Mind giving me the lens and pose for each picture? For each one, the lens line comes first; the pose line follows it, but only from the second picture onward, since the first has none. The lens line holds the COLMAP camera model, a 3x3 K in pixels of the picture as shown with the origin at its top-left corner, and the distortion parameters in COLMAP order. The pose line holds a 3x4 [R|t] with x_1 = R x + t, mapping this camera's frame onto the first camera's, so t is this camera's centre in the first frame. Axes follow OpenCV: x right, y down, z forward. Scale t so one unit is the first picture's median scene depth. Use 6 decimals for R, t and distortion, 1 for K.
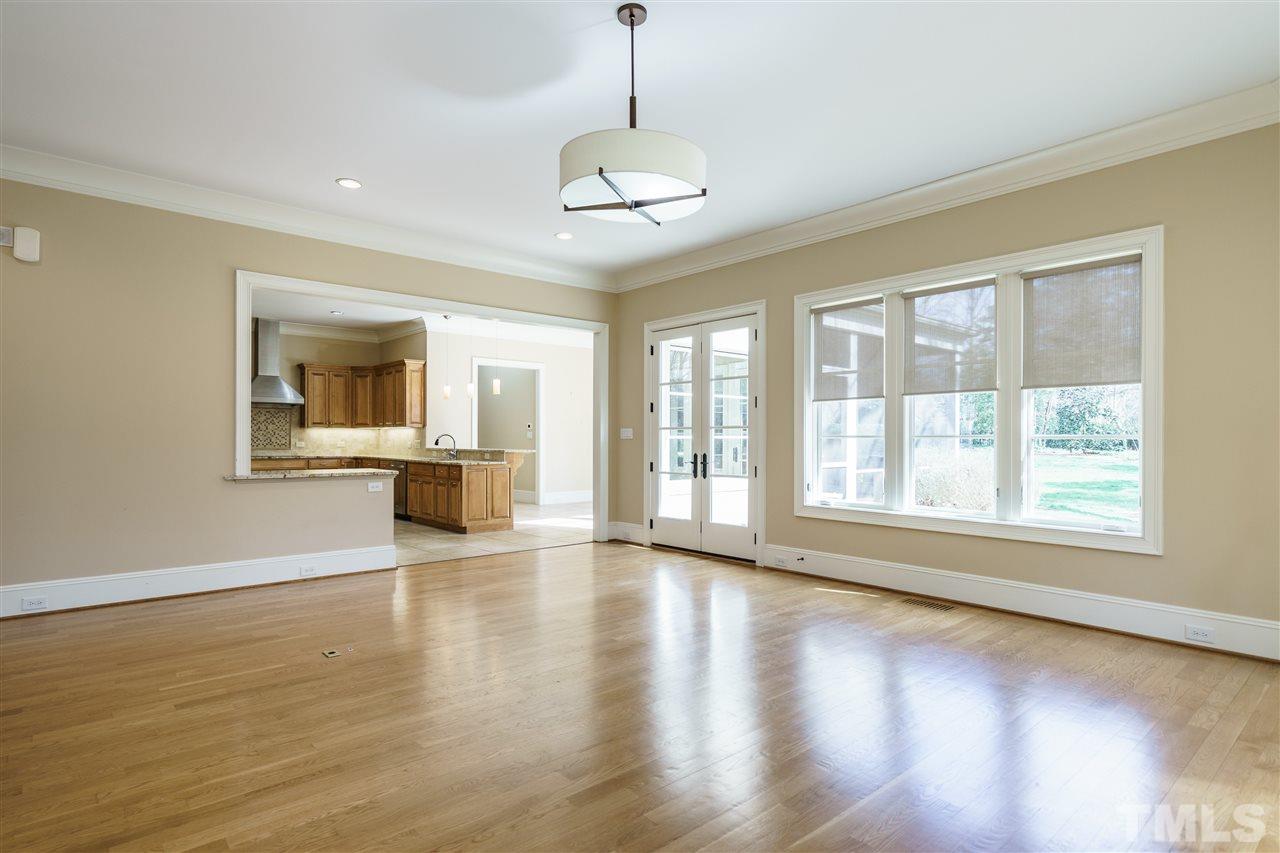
lens RADIAL K [[678.2, 0, 648.3], [0, 678.2, 444.1], [0, 0, 1]] dist [0.003512, 0.000079]
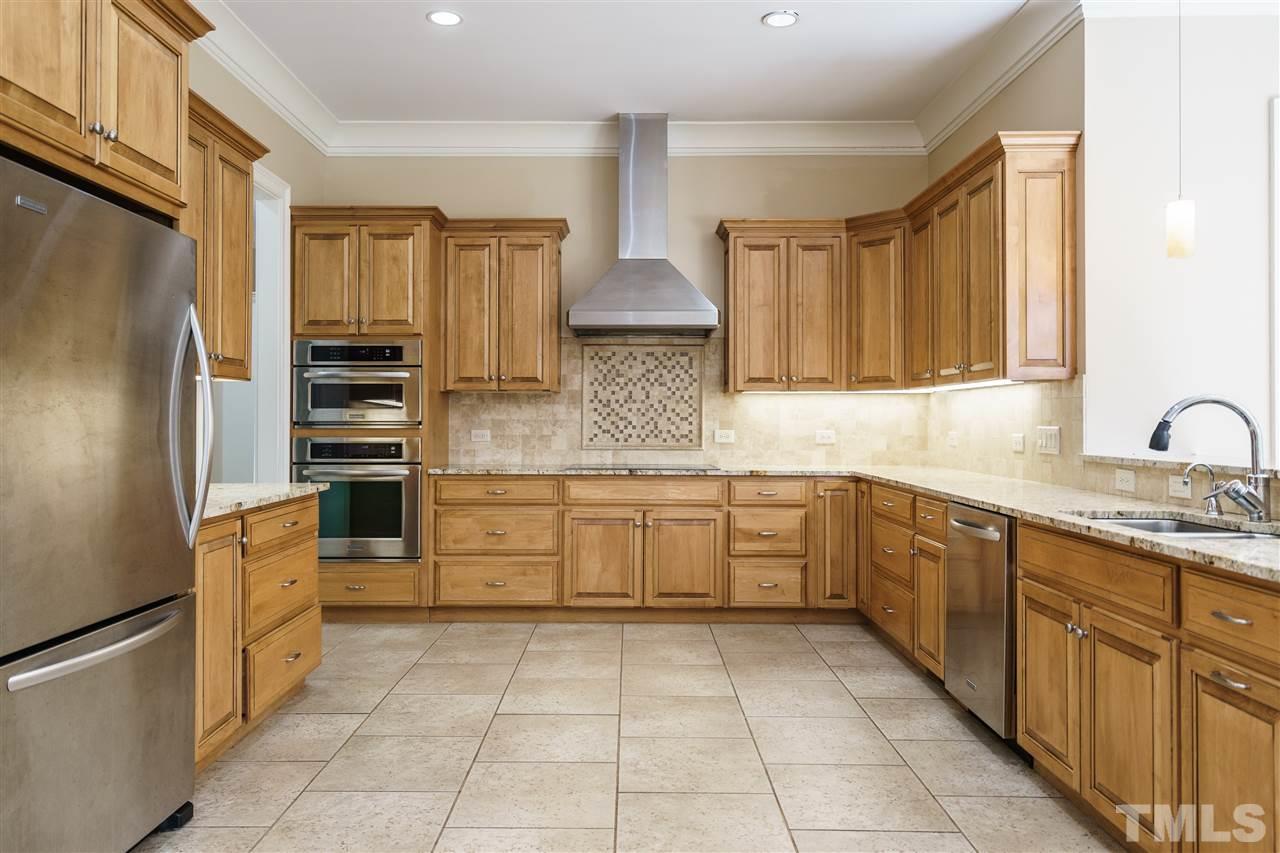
lens RADIAL K [[904.4, 0, 623.7], [0, 904.4, 410.8], [0, 0, 1]] dist [0.000376, 0.000329]
pose [[0.741849, -0.010199, -0.670489, -0.216070], [-0.003725, 0.999806, -0.019330, -0.004046], [0.670556, 0.016837, 0.741668, 0.595384]]
